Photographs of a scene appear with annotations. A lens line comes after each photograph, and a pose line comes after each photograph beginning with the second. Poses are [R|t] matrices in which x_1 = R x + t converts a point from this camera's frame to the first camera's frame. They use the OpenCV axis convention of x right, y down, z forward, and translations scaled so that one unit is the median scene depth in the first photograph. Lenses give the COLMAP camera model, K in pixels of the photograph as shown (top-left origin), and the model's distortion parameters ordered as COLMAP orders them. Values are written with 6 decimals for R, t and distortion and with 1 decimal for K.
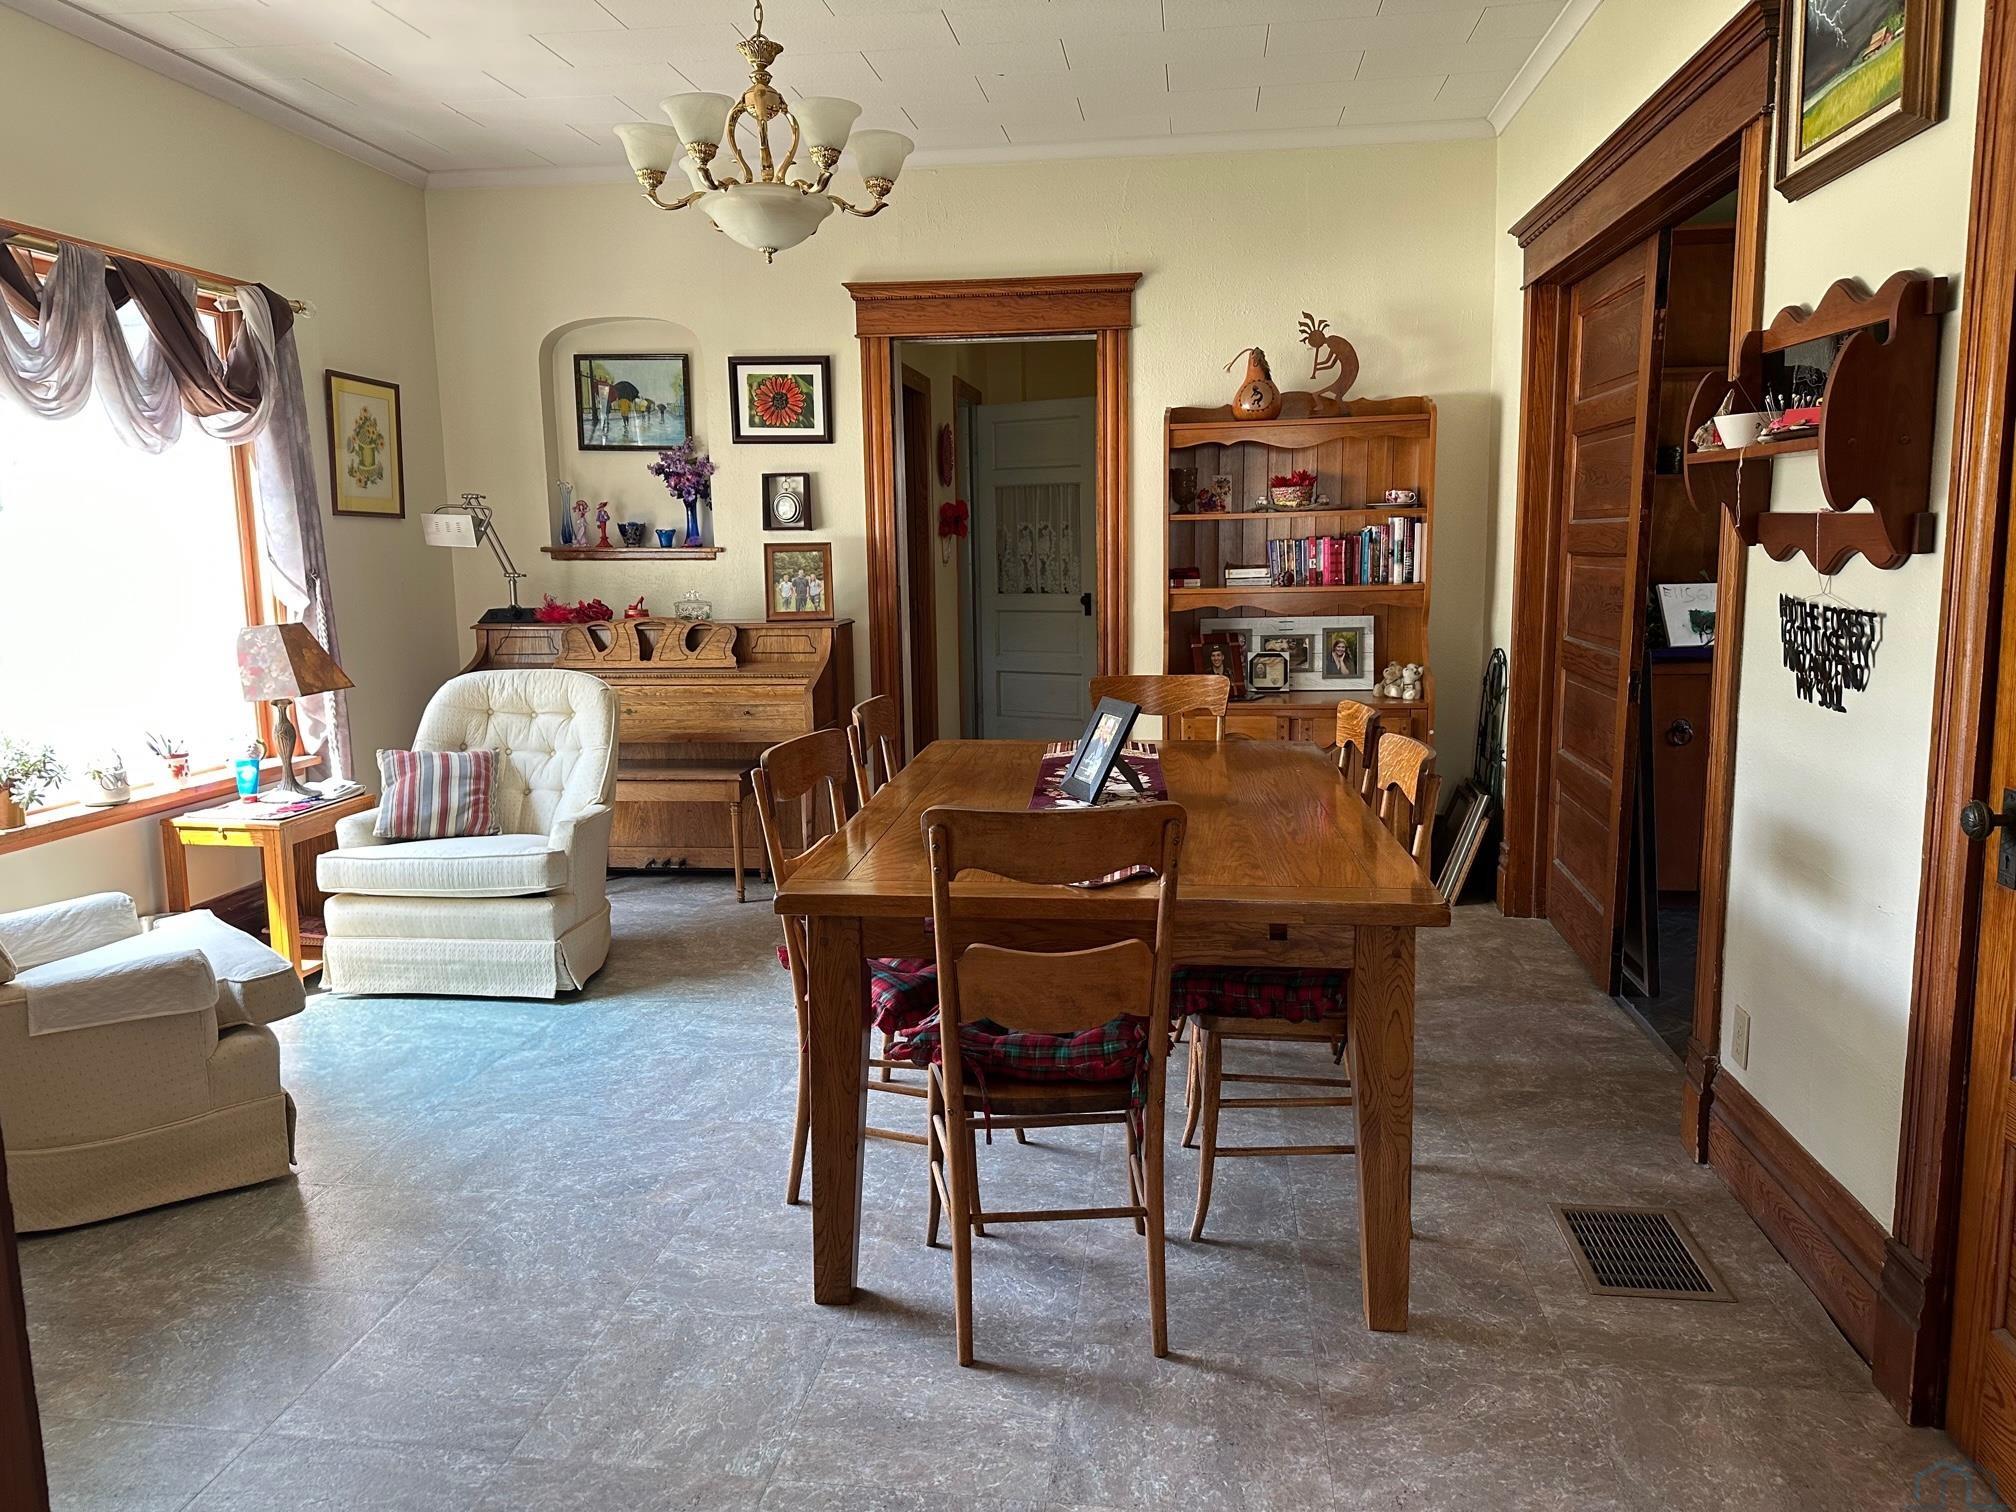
lens RADIAL K [[1417.2, 0, 1011.0], [0, 1417.2, 750.1], [0, 0, 1]] dist [0.051779, -0.075022]
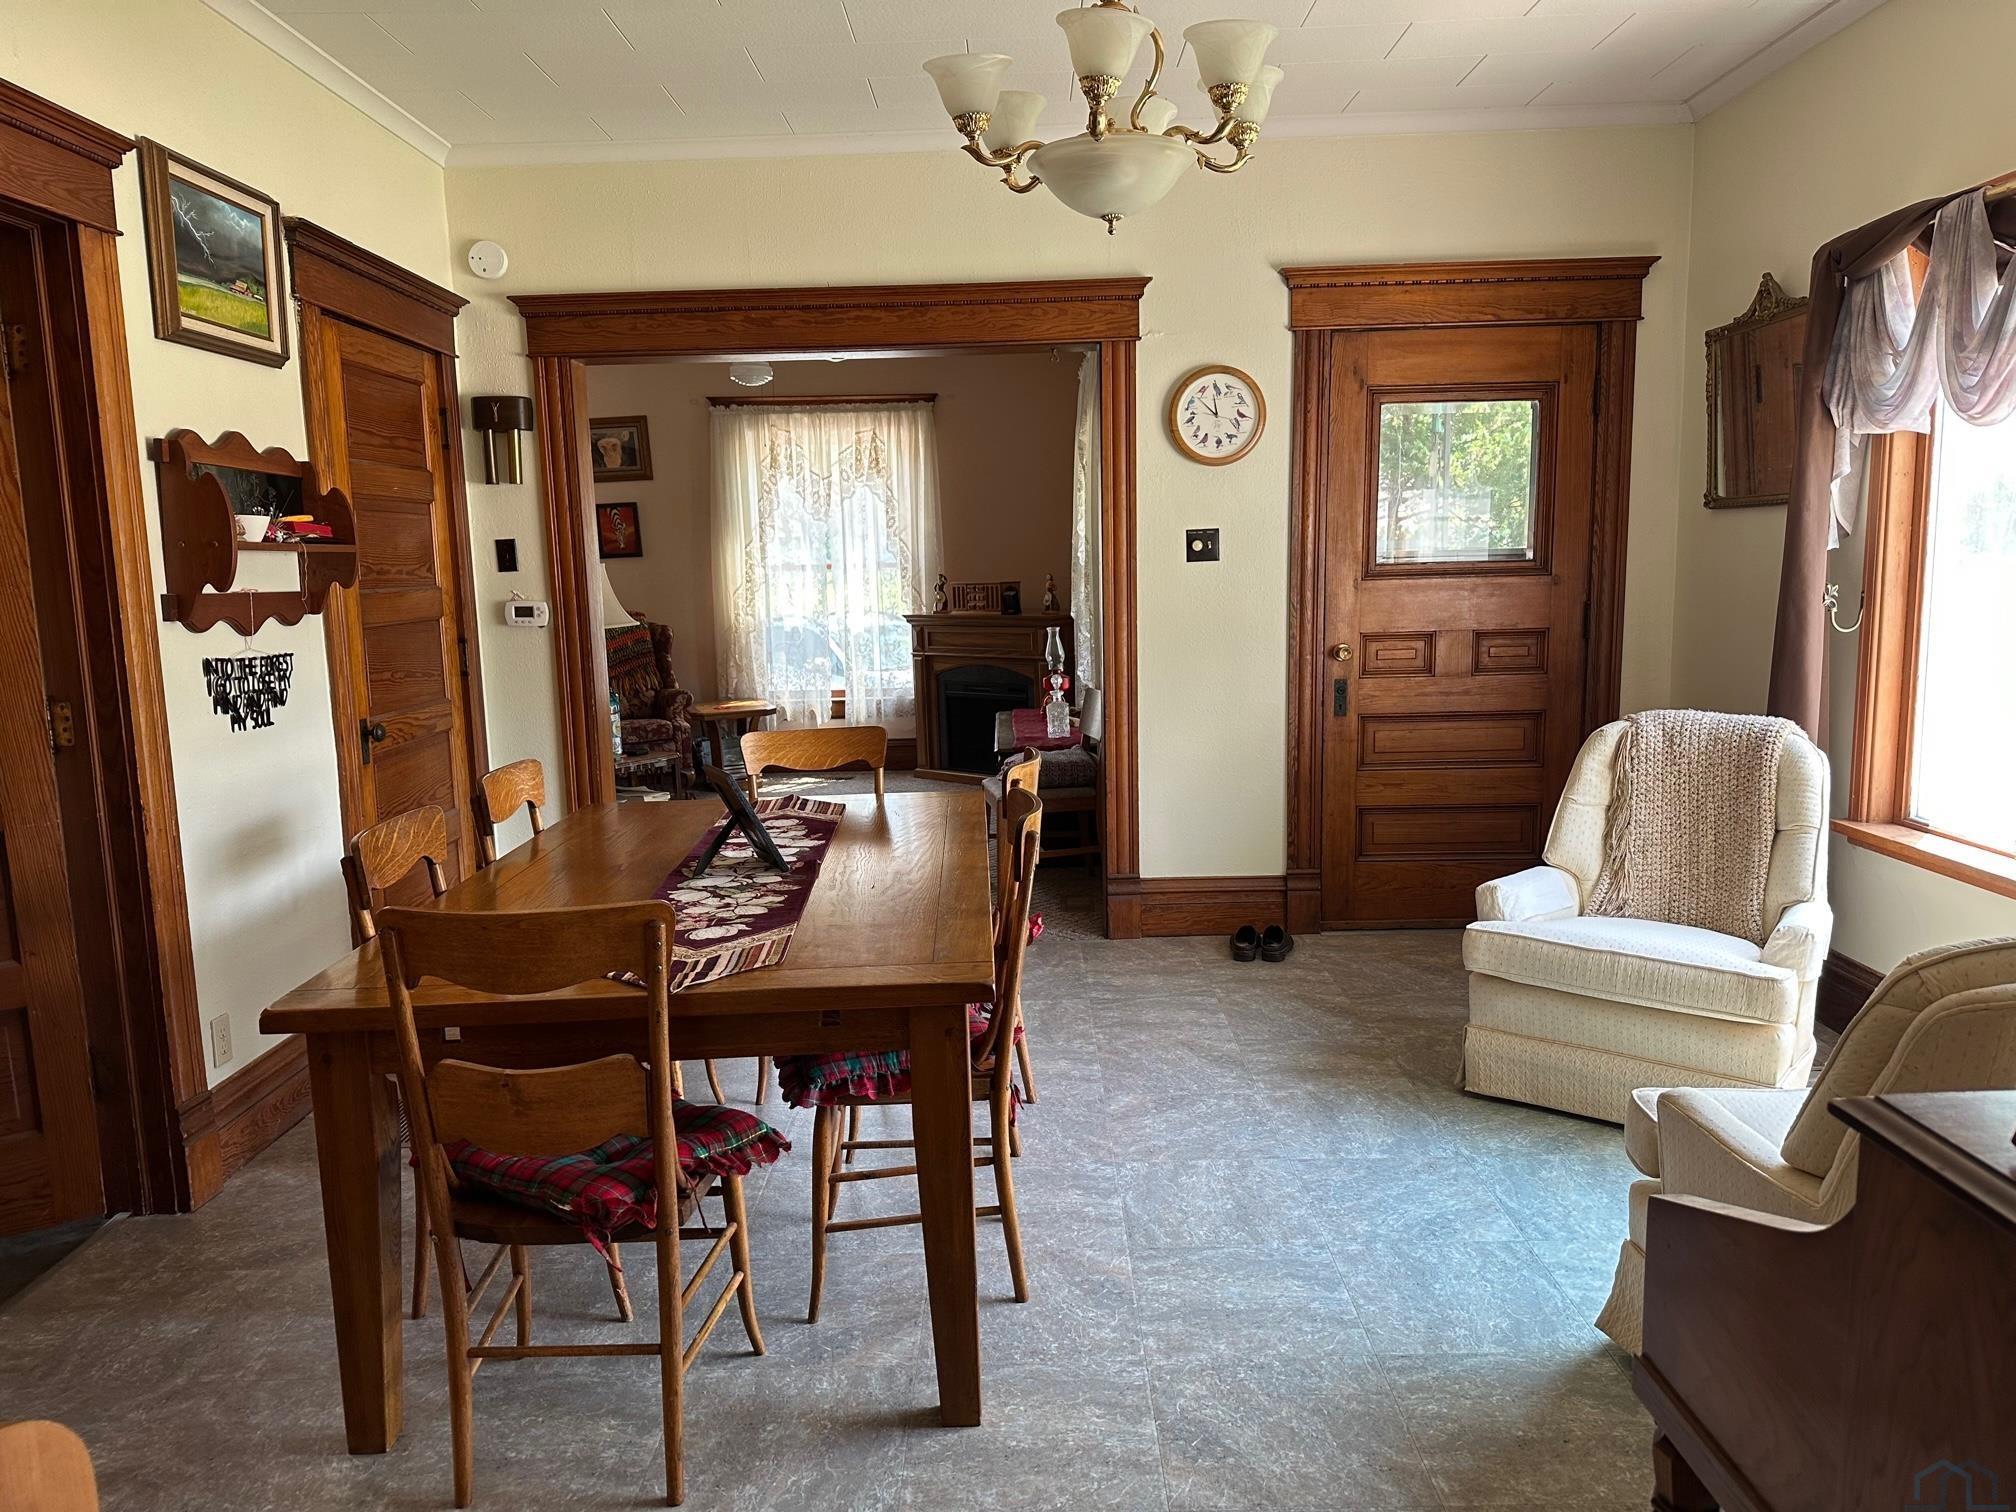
lens RADIAL K [[1417.2, 0, 1008.4], [0, 1417.2, 761.0], [0, 0, 1]] dist [0.051779, -0.075022]
pose [[-0.992079, 0.056855, -0.112011, -0.009735], [0.022478, 0.957665, 0.287007, -0.375173], [0.123587, 0.282216, -0.951357, 2.360946]]
